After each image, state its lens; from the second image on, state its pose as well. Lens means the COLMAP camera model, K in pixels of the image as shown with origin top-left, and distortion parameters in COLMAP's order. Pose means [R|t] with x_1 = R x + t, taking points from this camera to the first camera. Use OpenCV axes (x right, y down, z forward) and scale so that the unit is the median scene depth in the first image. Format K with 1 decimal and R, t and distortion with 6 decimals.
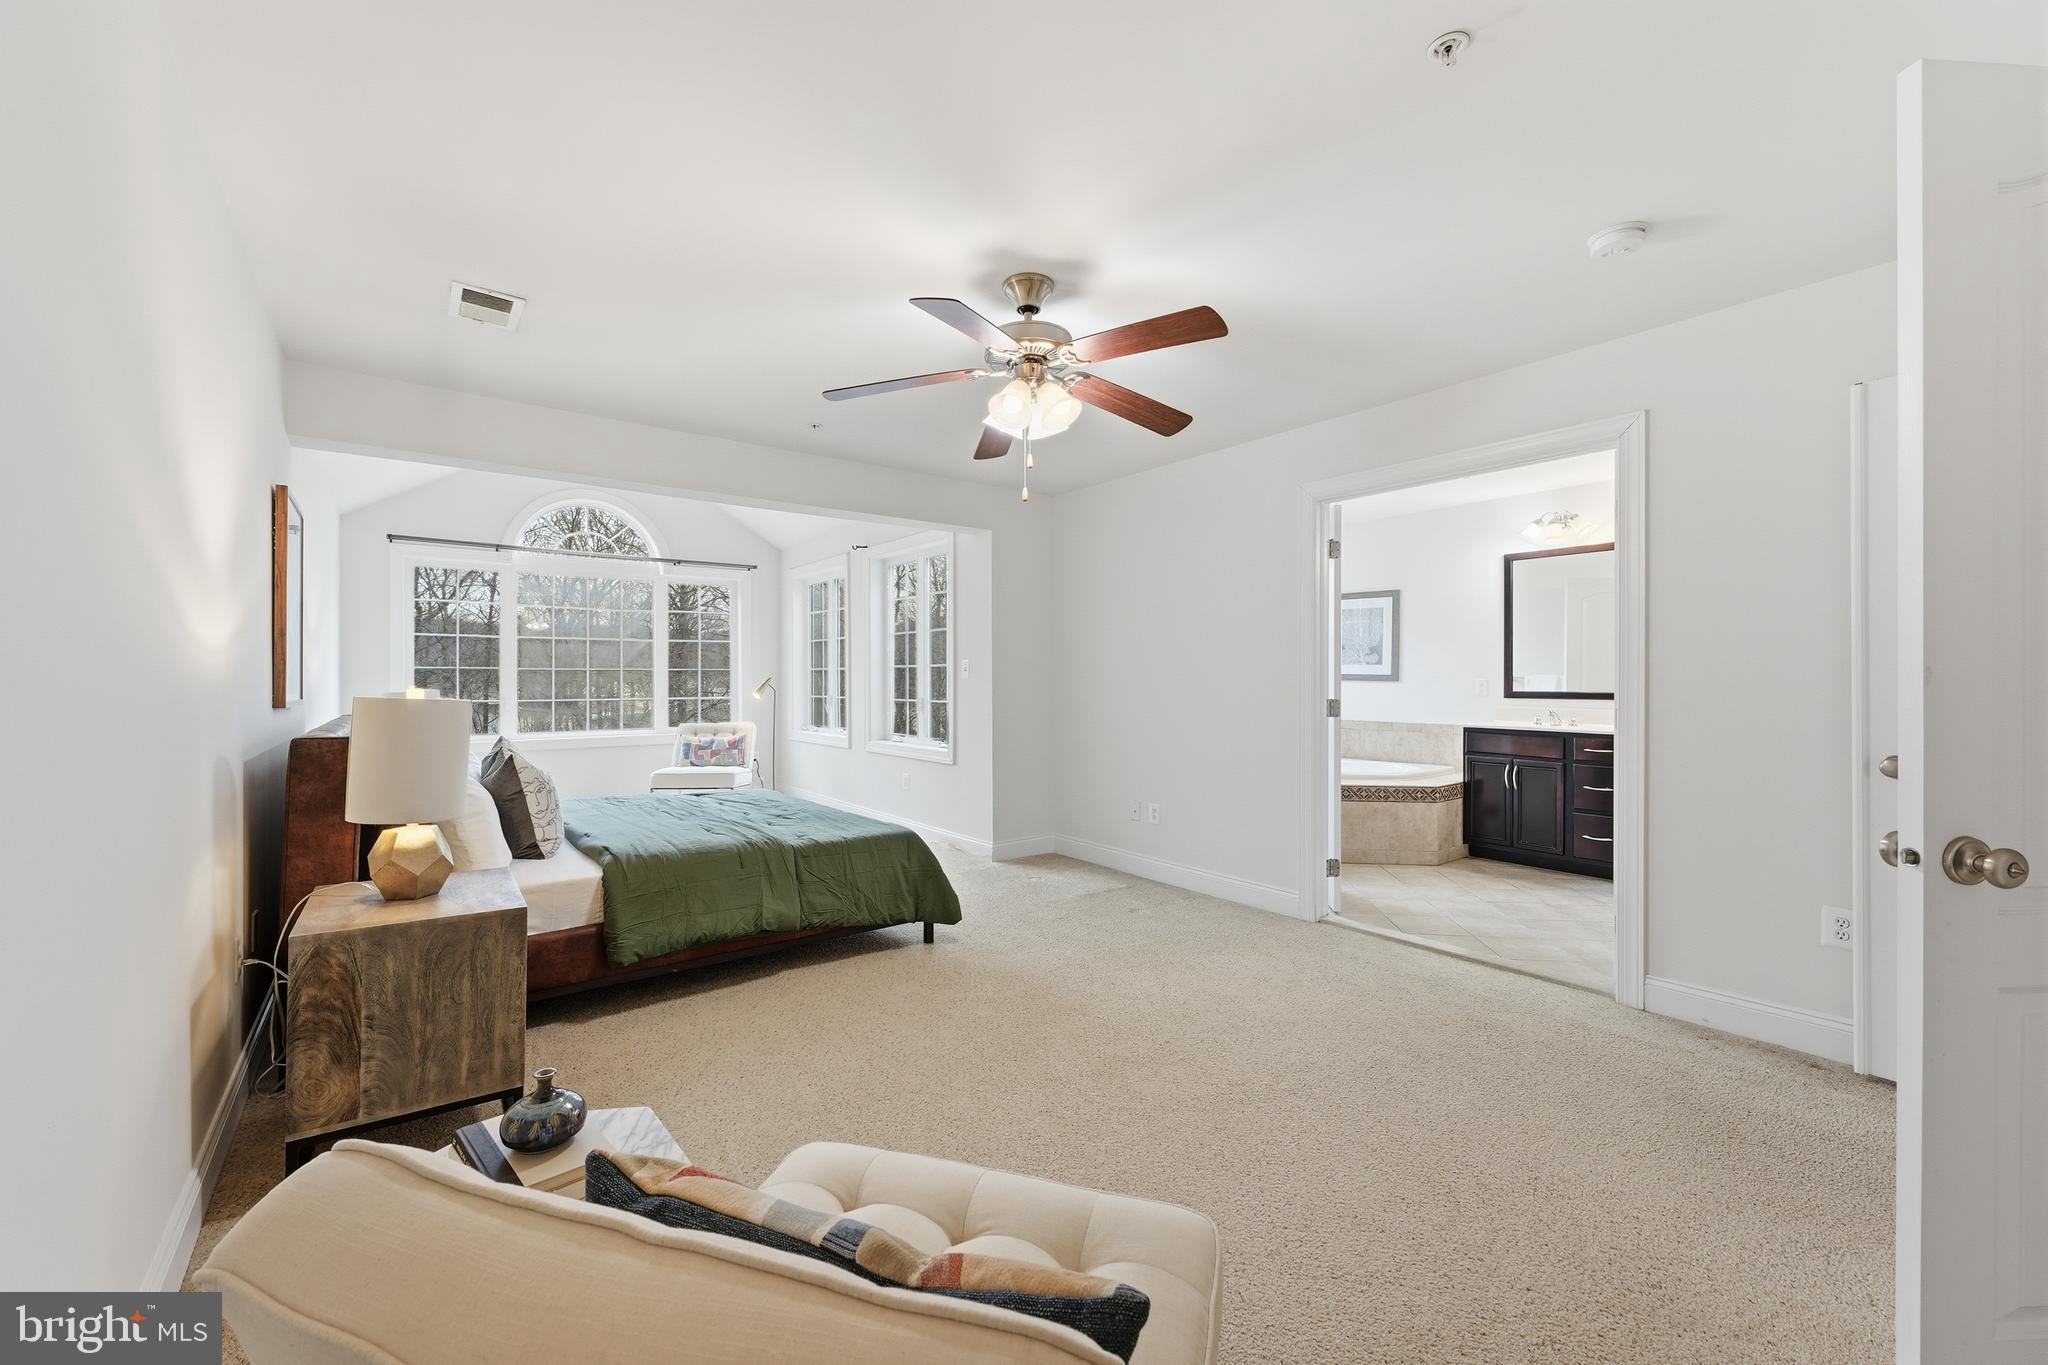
lens RADIAL K [[827.1, 0, 1018.8], [0, 827.1, 679.0], [0, 0, 1]] dist [0.001513, 0.000163]
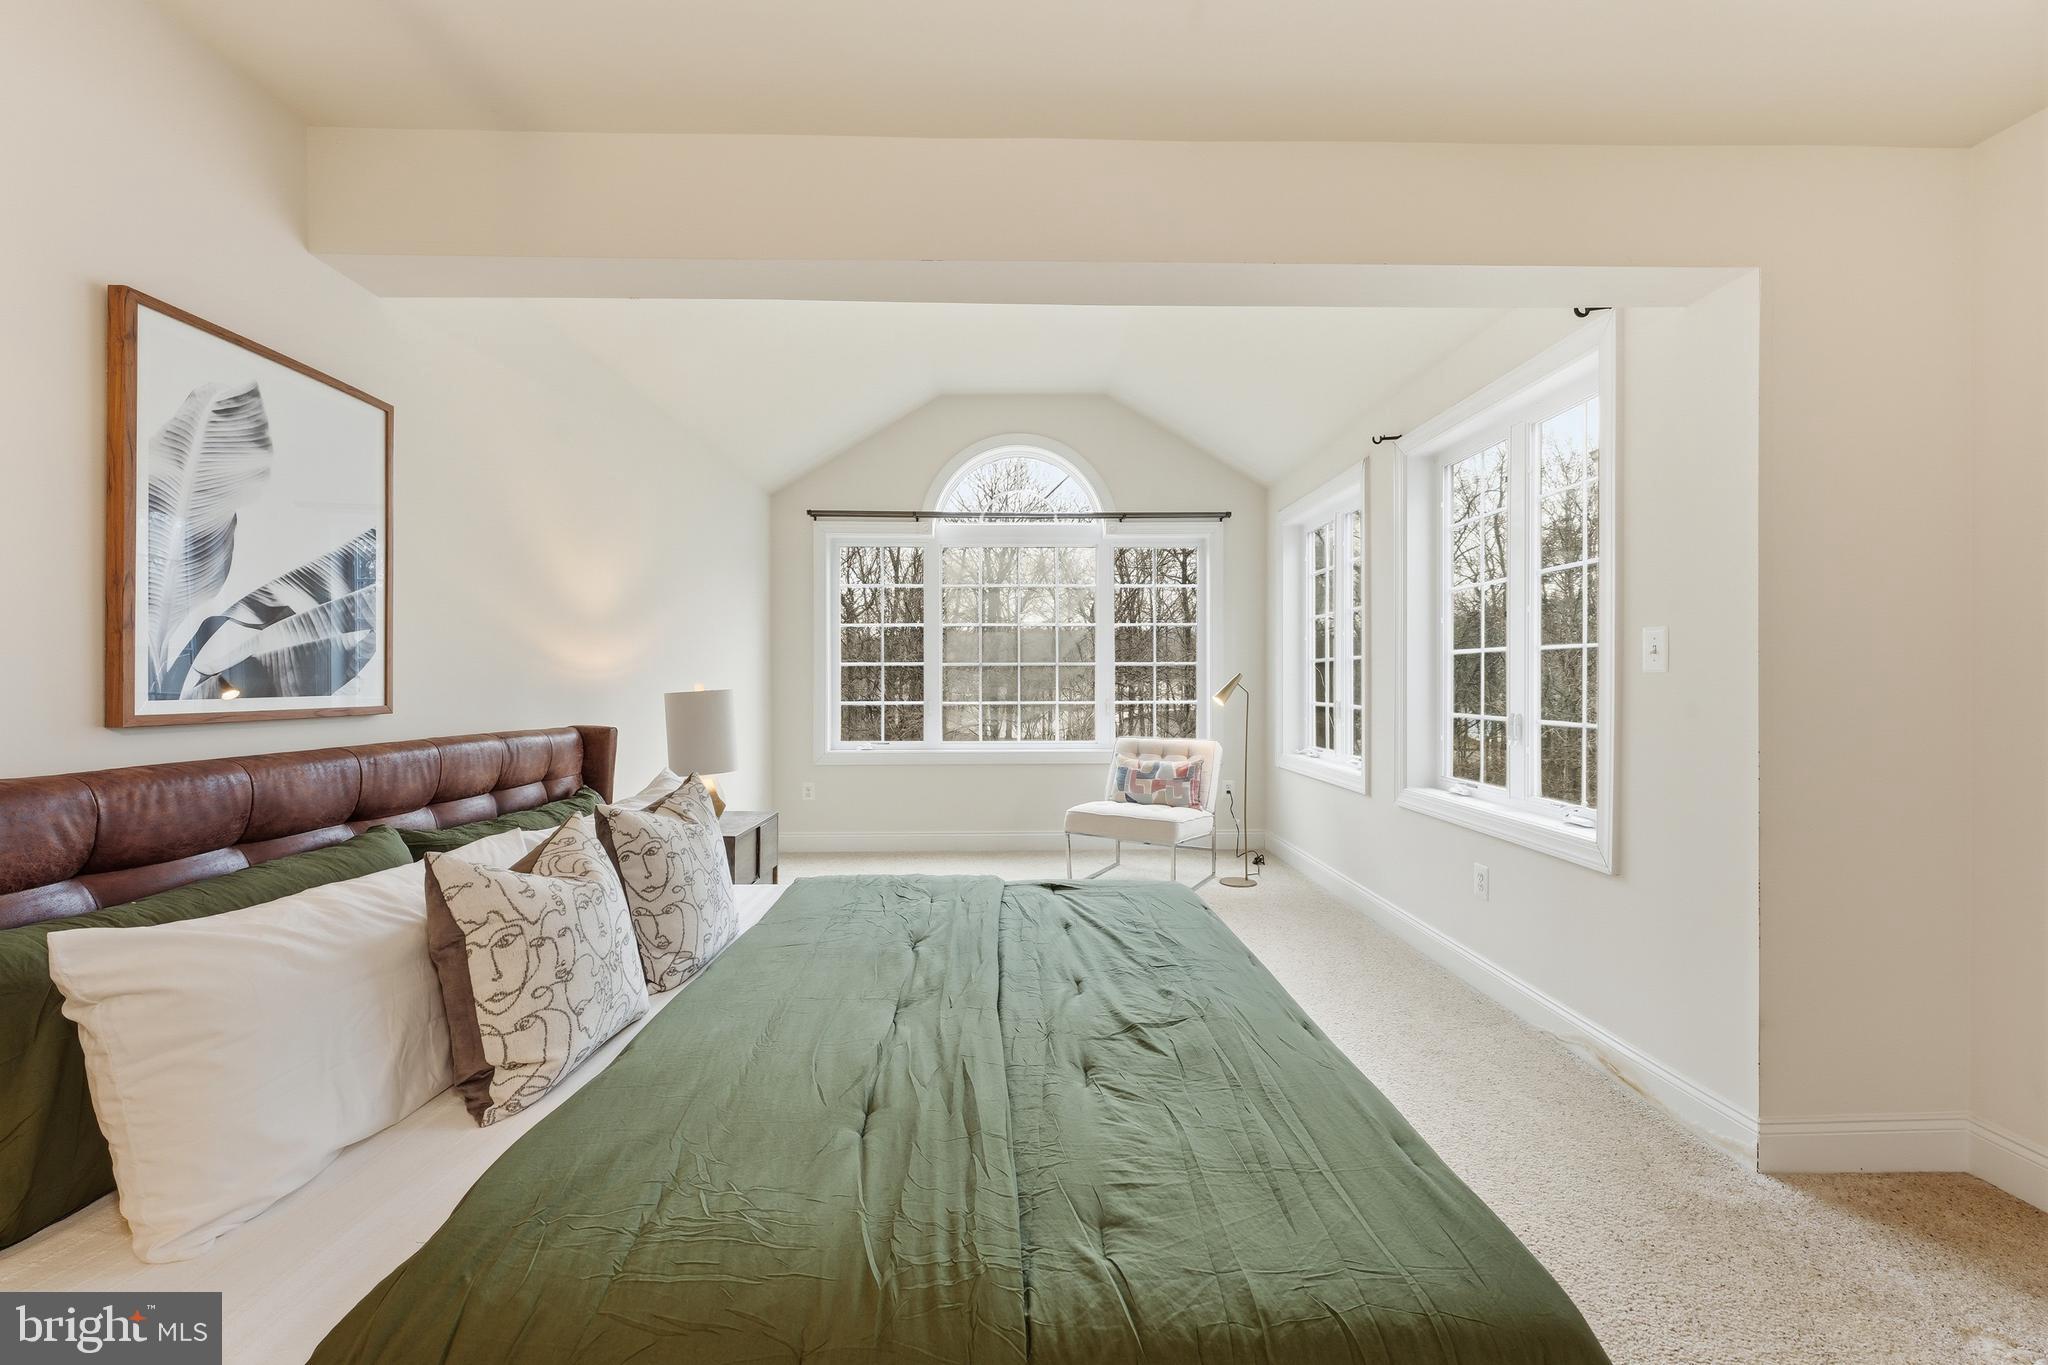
lens RADIAL K [[827.1, 0, 1018.8], [0, 827.1, 679.0], [0, 0, 1]] dist [0.001513, 0.000163]
pose [[0.812394, 0.002761, -0.583102, -0.064040], [-0.003030, 0.999995, 0.000514, 0.002341], [0.583101, 0.001349, 0.812399, 0.379602]]
